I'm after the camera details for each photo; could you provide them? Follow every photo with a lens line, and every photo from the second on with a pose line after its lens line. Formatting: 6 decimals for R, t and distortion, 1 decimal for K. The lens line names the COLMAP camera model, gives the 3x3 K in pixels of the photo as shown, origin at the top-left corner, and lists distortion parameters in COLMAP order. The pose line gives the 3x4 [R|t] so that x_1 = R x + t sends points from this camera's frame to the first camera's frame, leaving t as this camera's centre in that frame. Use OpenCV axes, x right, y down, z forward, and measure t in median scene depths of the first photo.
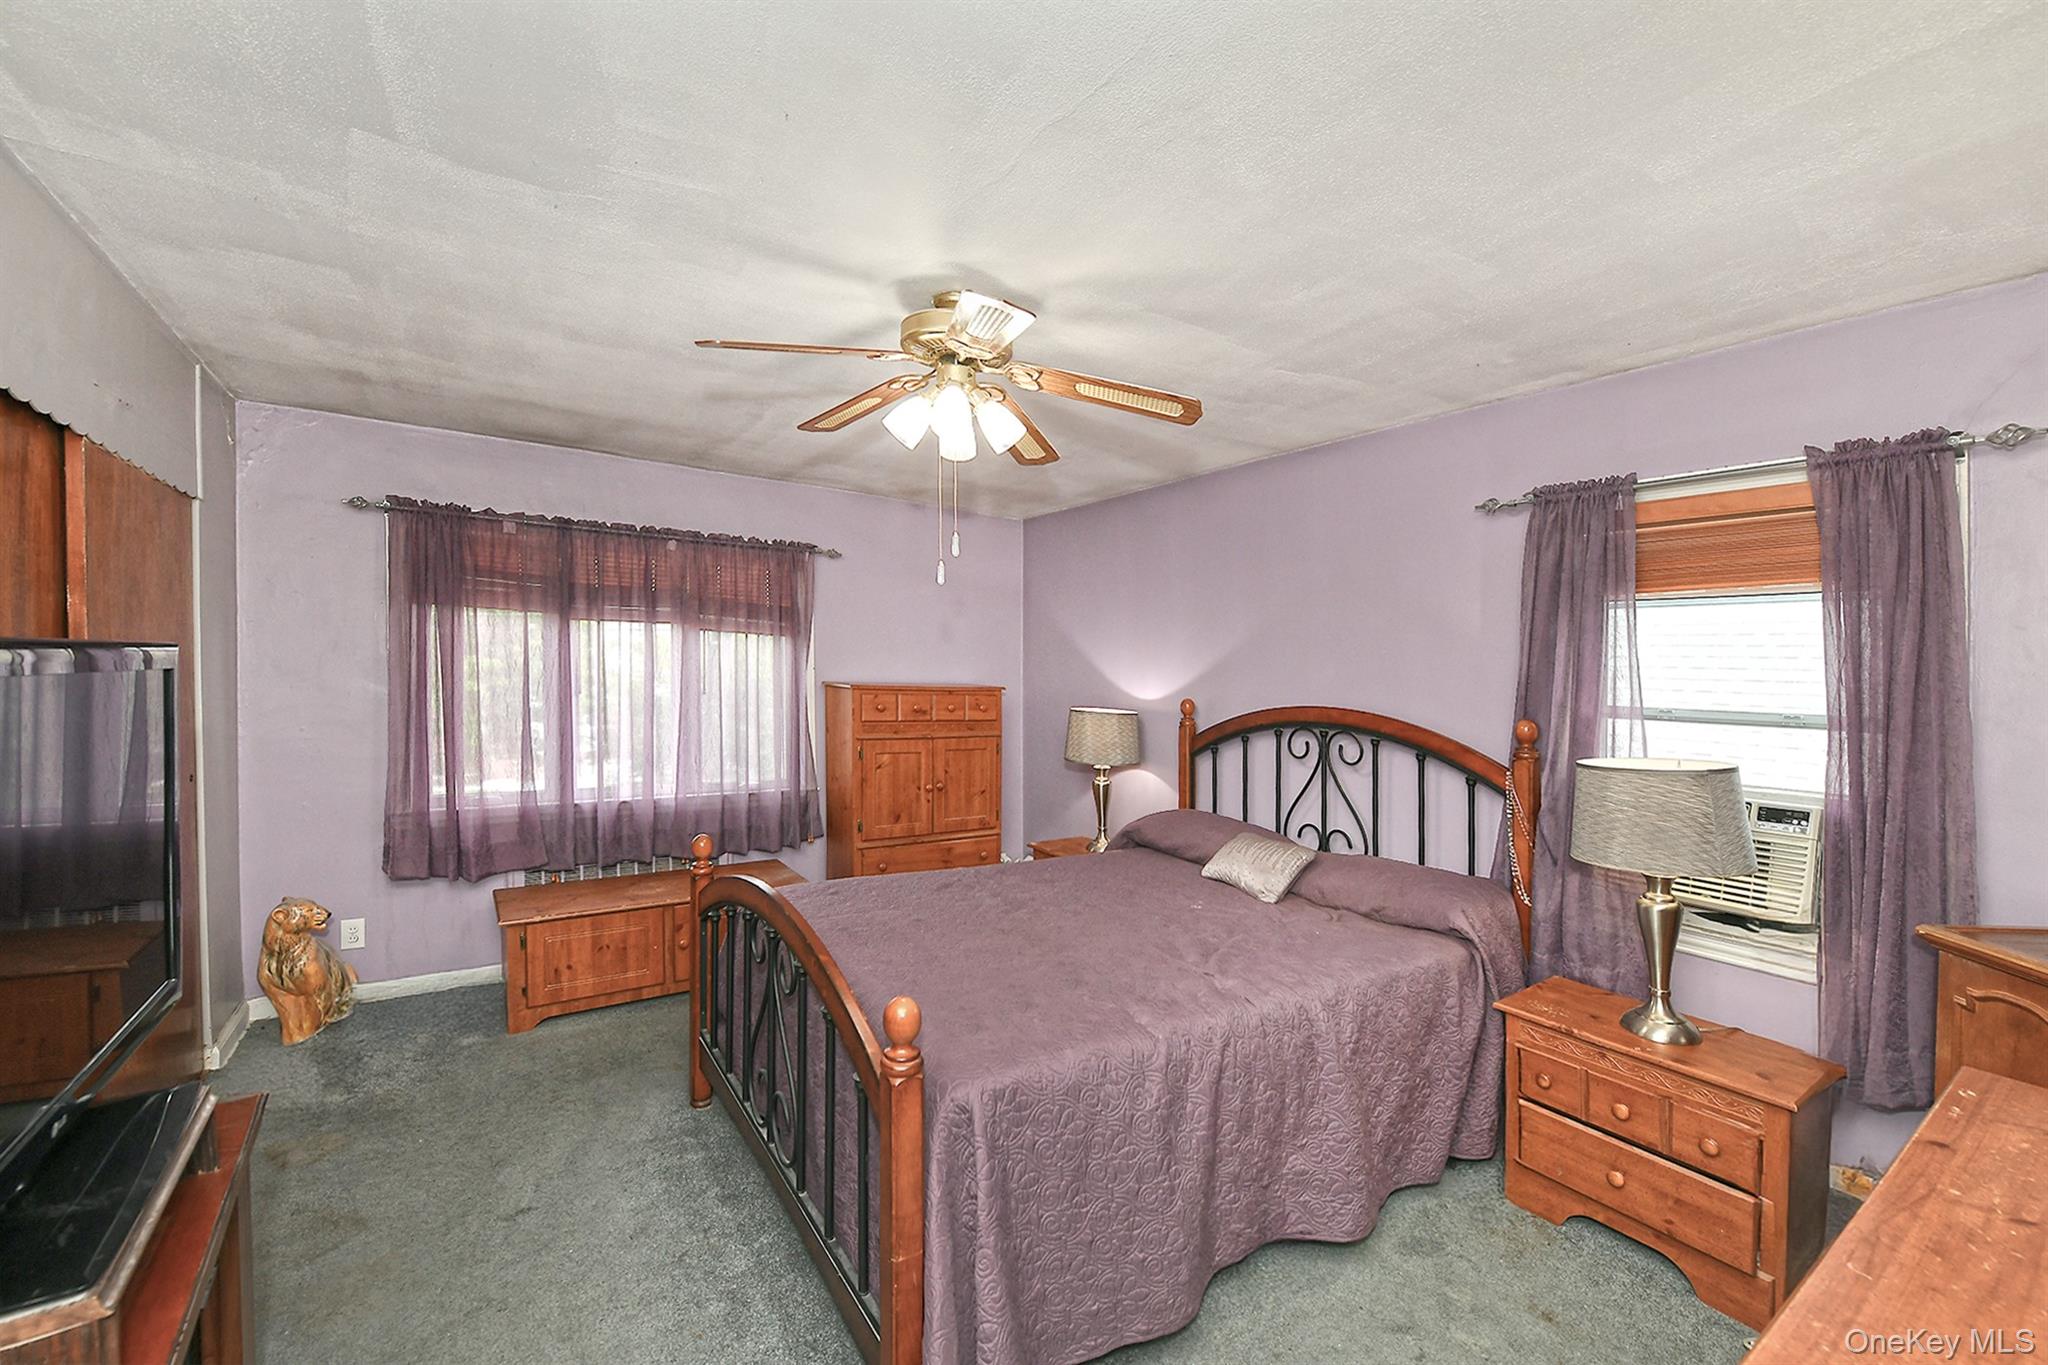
lens RADIAL K [[825.9, 0, 1024.0], [0, 825.9, 682.5], [0, 0, 1]] dist [-0.010980, 0.000203]
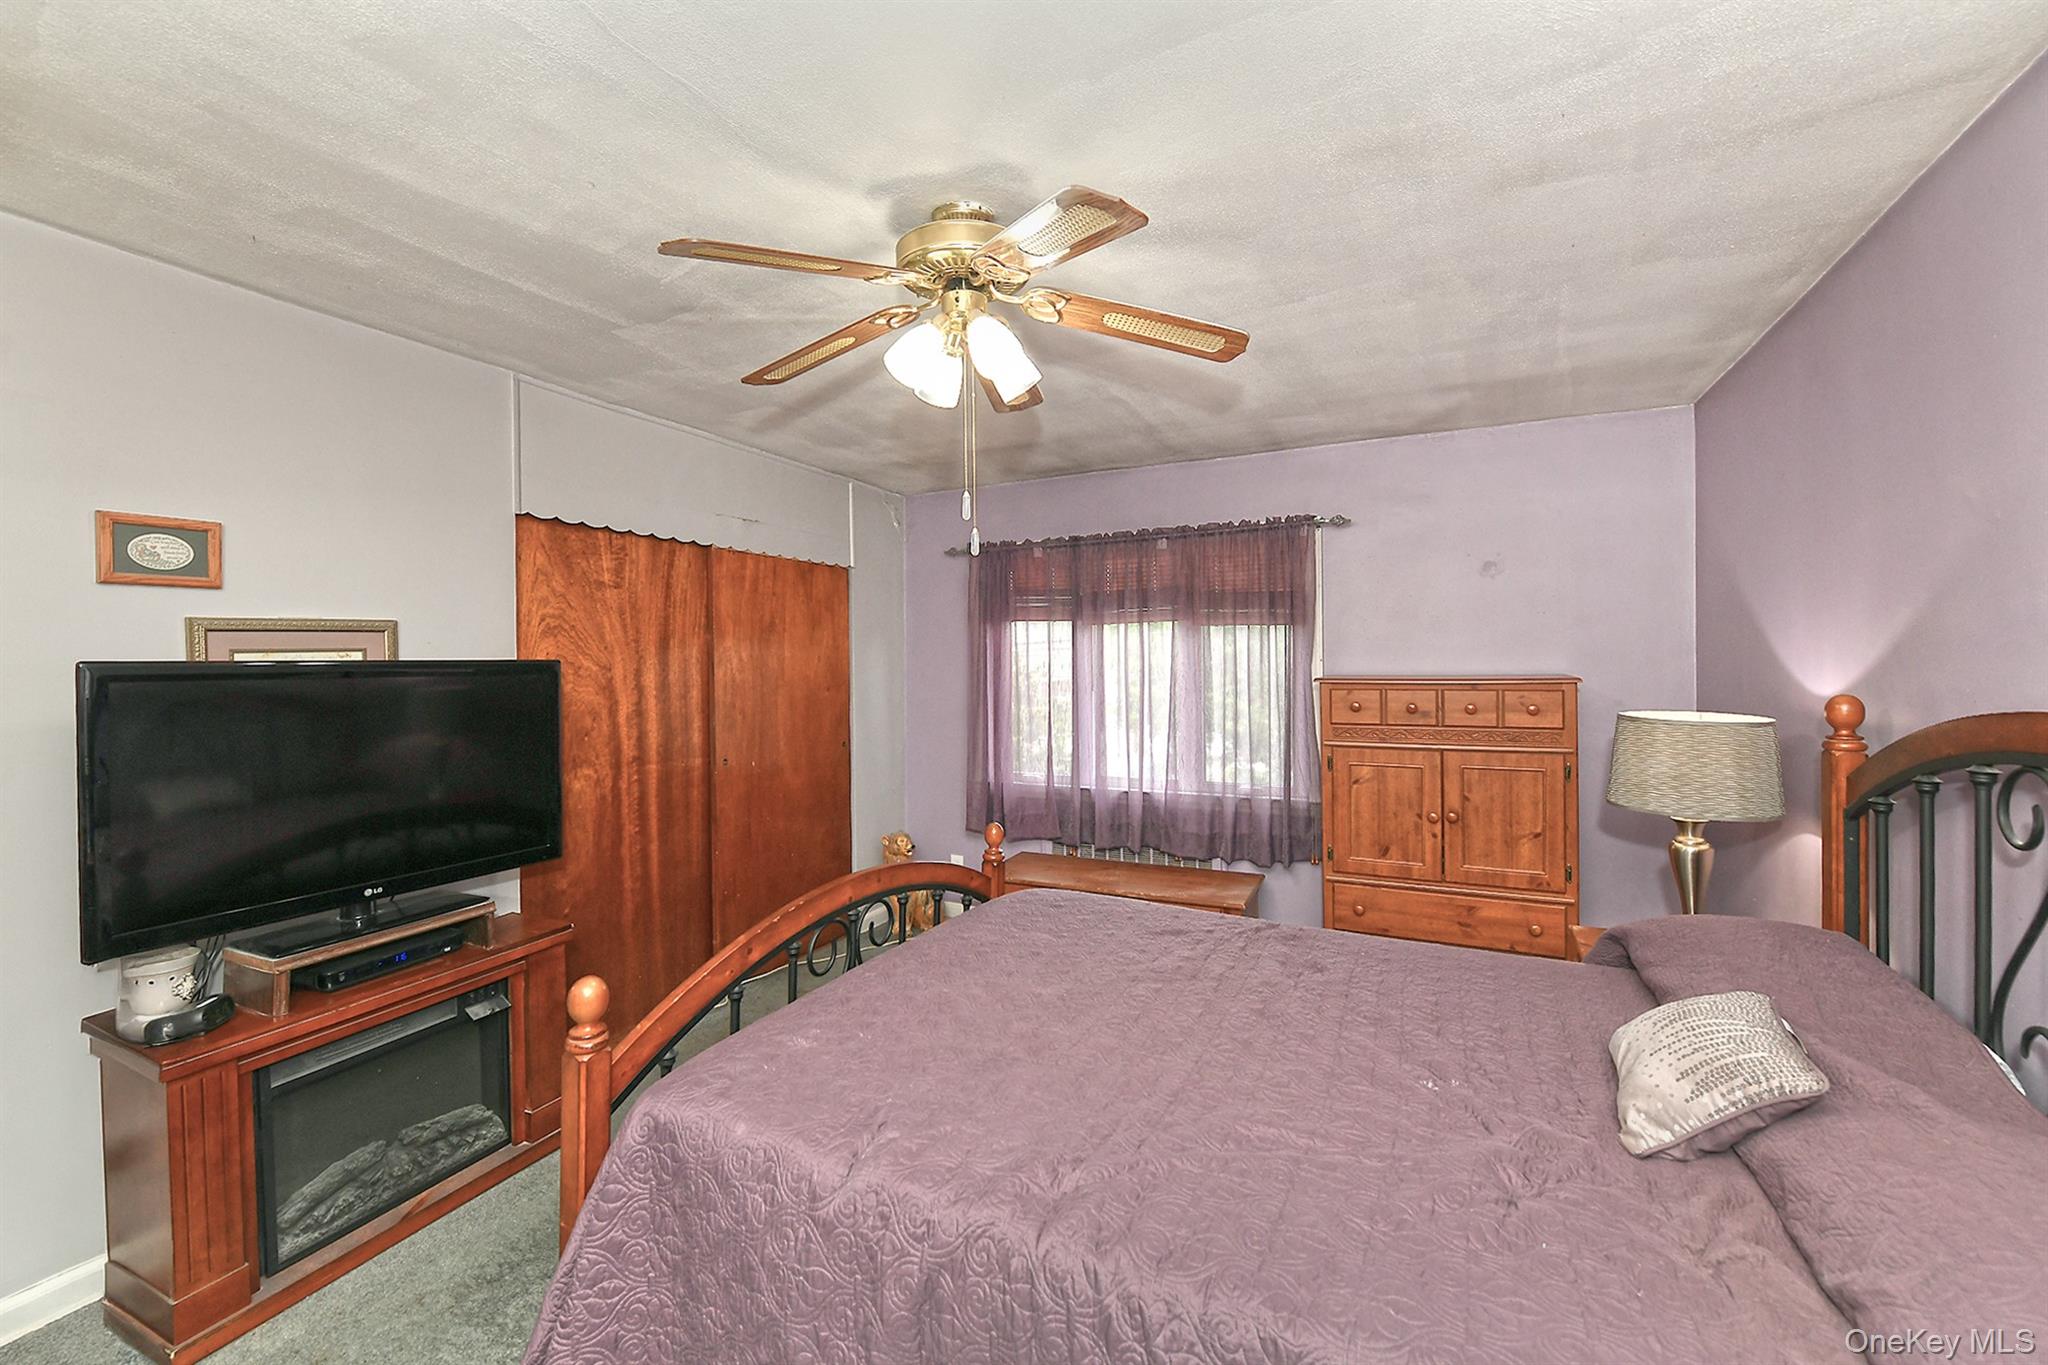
lens RADIAL K [[825.9, 0, 1024.0], [0, 825.9, 682.5], [0, 0, 1]] dist [-0.010980, 0.000203]
pose [[0.490250, -0.014193, -0.871466, 0.363612], [0.011489, 0.999886, -0.009821, 0.011493], [0.871506, -0.005197, 0.490357, 0.345299]]
